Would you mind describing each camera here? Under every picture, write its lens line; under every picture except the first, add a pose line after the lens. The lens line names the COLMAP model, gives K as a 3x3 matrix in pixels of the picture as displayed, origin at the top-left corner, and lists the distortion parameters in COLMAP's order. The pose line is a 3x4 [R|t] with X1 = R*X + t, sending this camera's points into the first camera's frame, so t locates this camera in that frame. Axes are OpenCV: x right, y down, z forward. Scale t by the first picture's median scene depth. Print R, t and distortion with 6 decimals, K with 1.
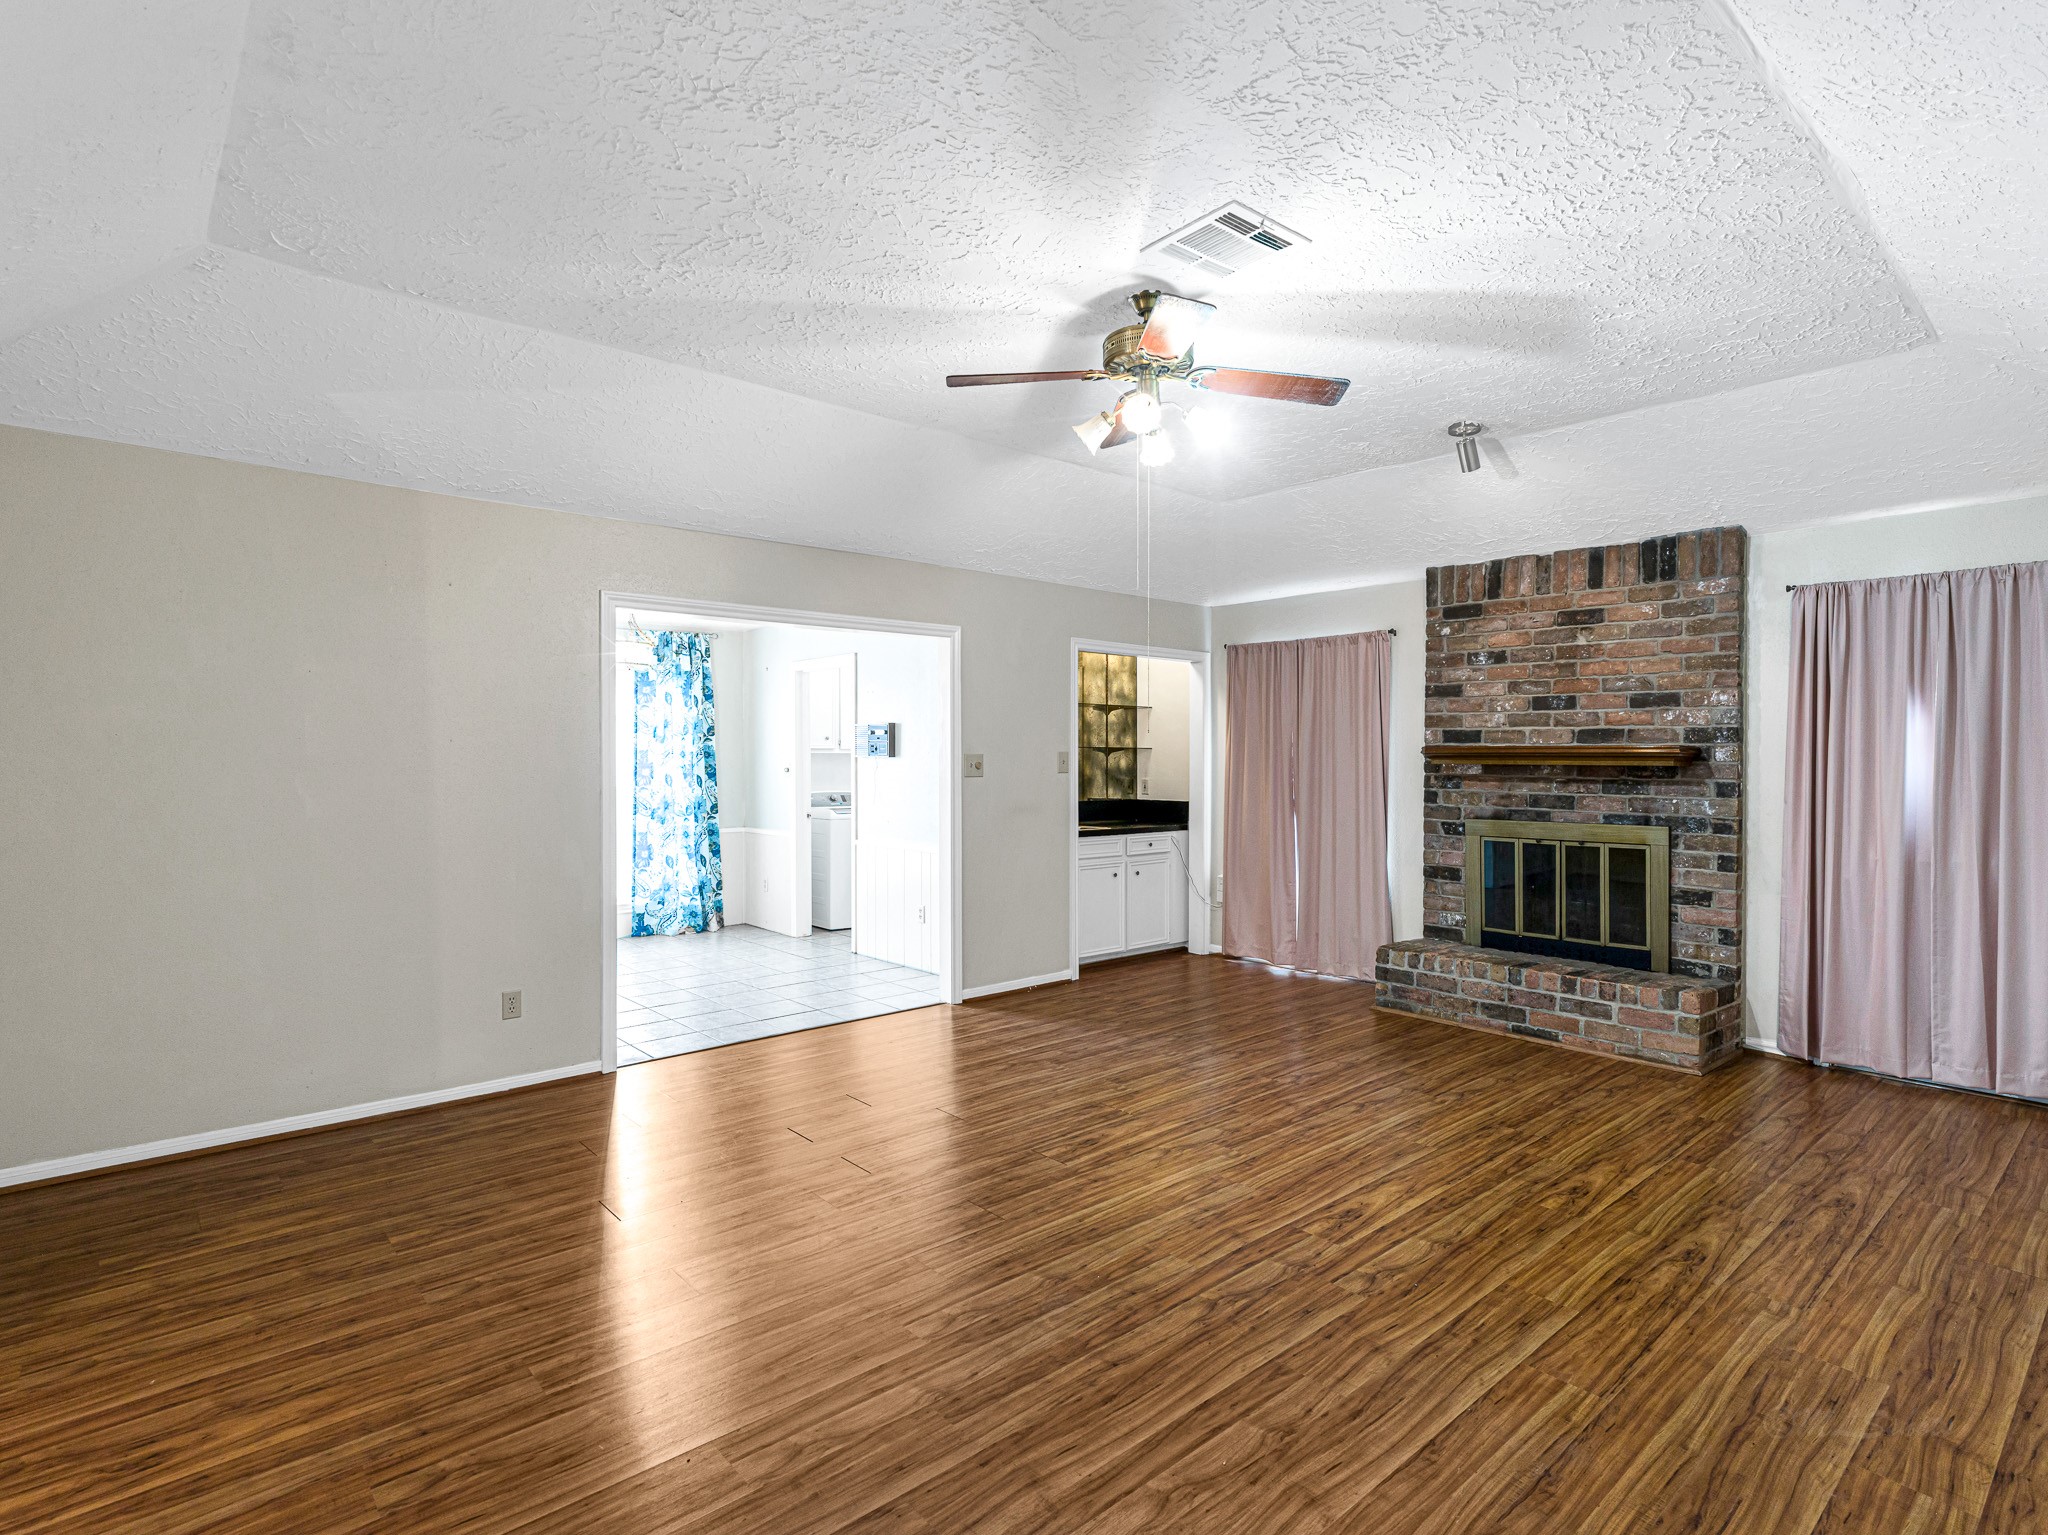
lens RADIAL K [[1038.4, 0, 989.0], [0, 1038.4, 764.0], [0, 0, 1]] dist [-0.004539, -0.000084]
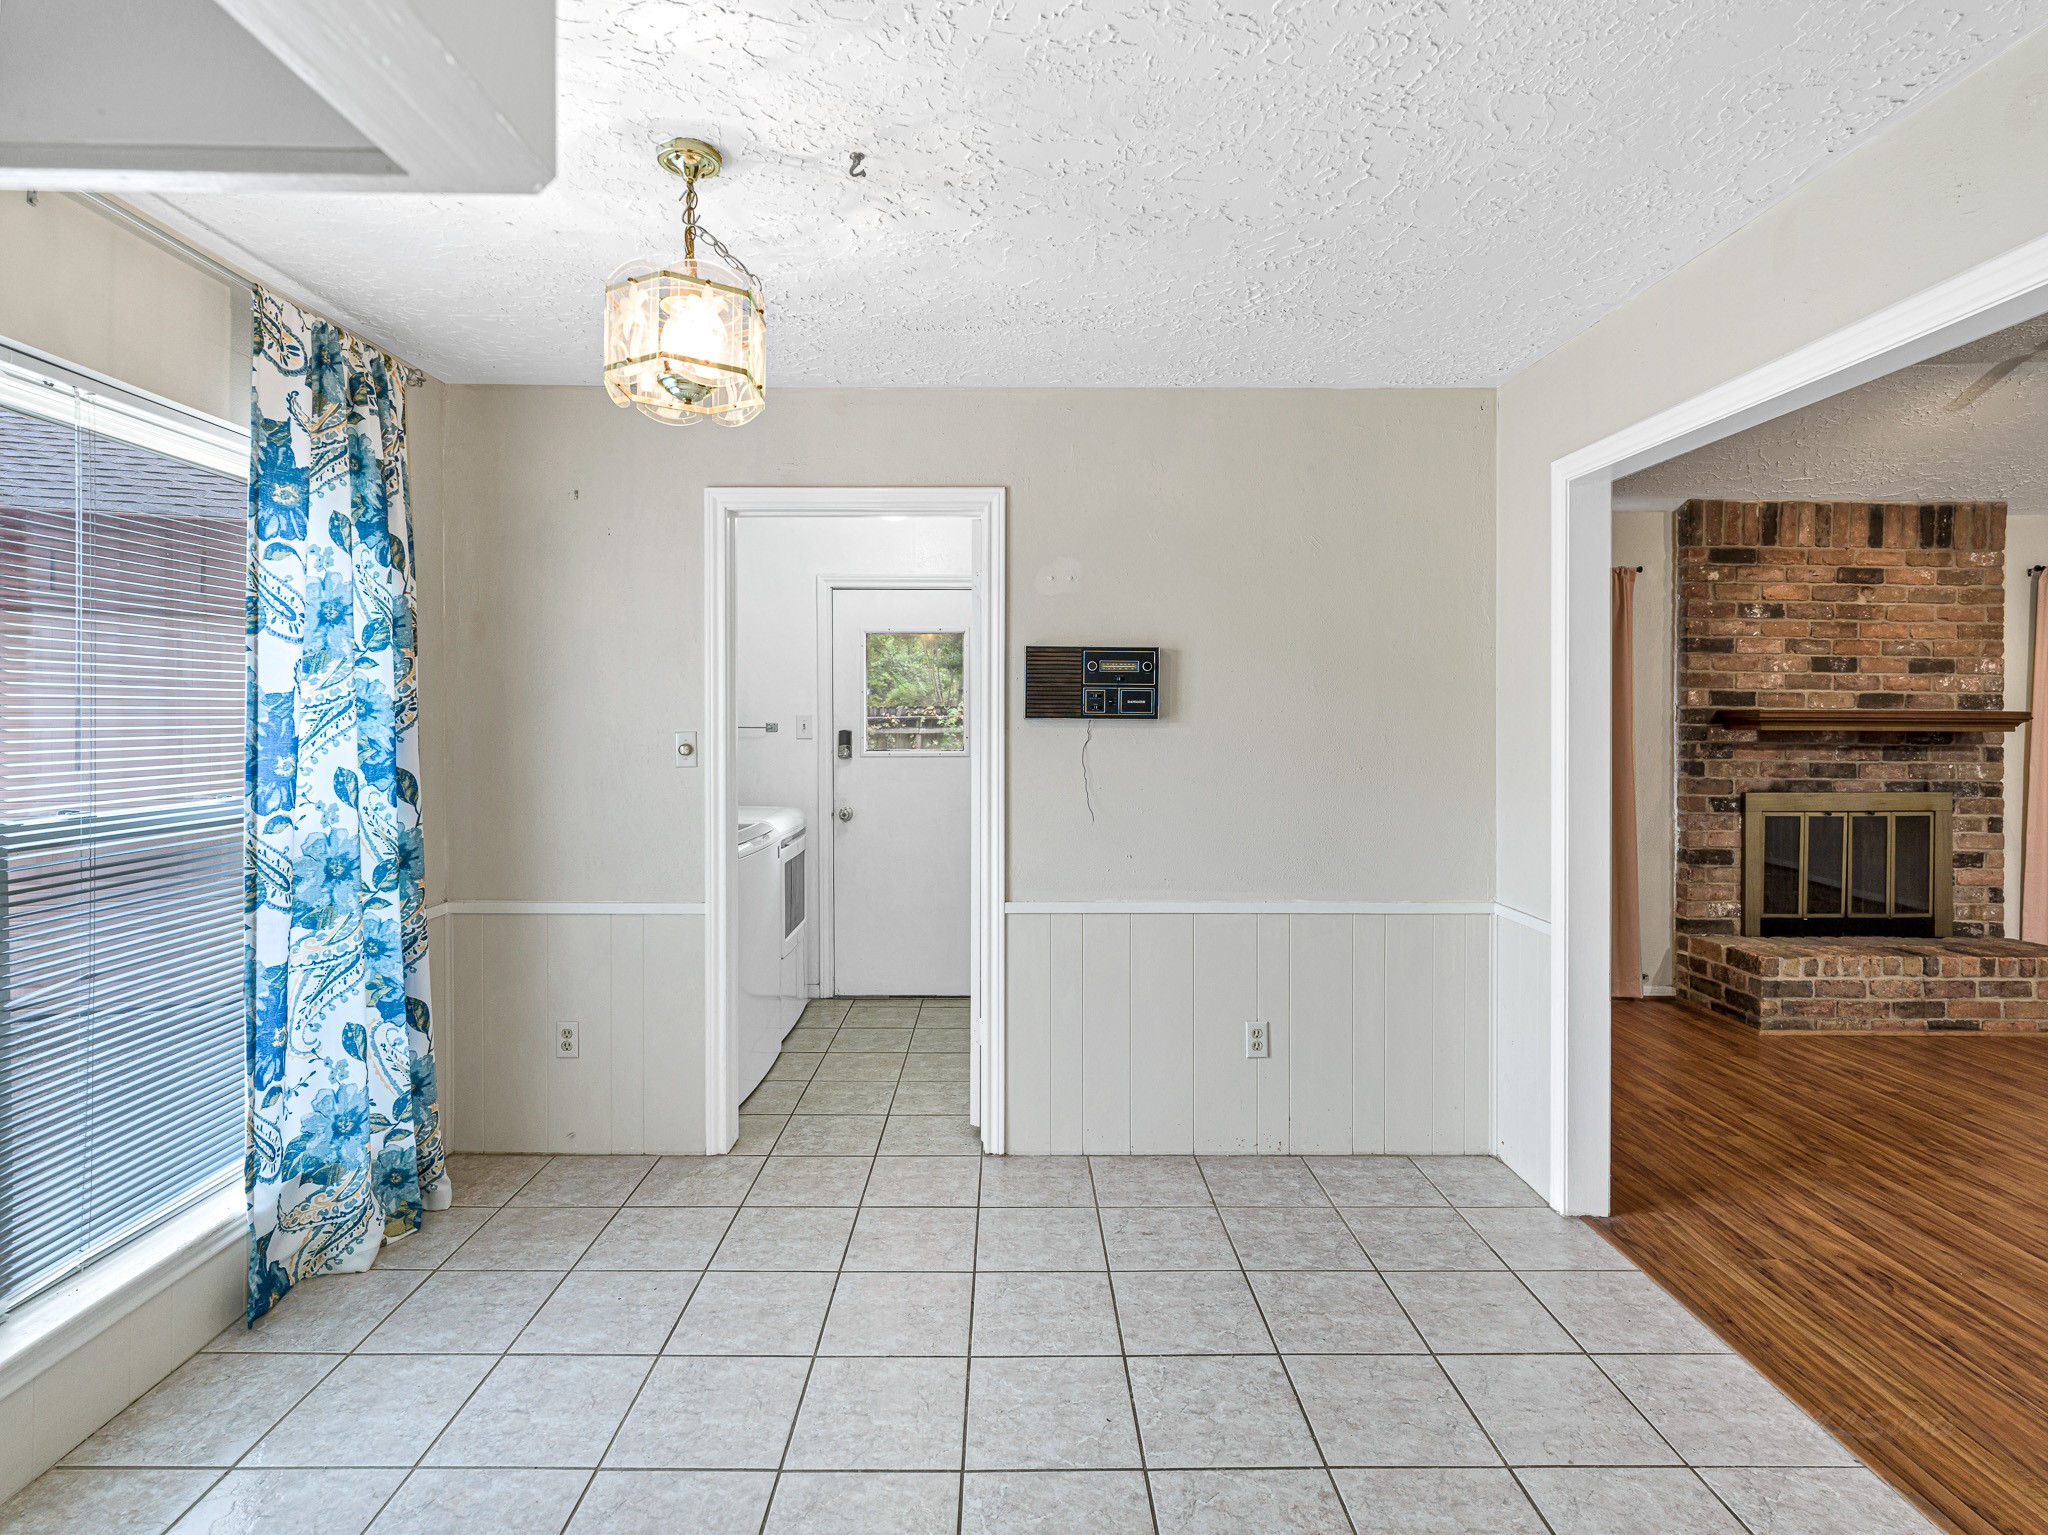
lens RADIAL K [[1038.4, 0, 965.0], [0, 1038.4, 731.5], [0, 0, 1]] dist [-0.004539, -0.000084]
pose [[0.636168, -0.005159, 0.771533, -0.752111], [0.001599, 0.999984, 0.005368, -0.005604], [-0.771549, -0.002181, 0.636167, 1.132231]]
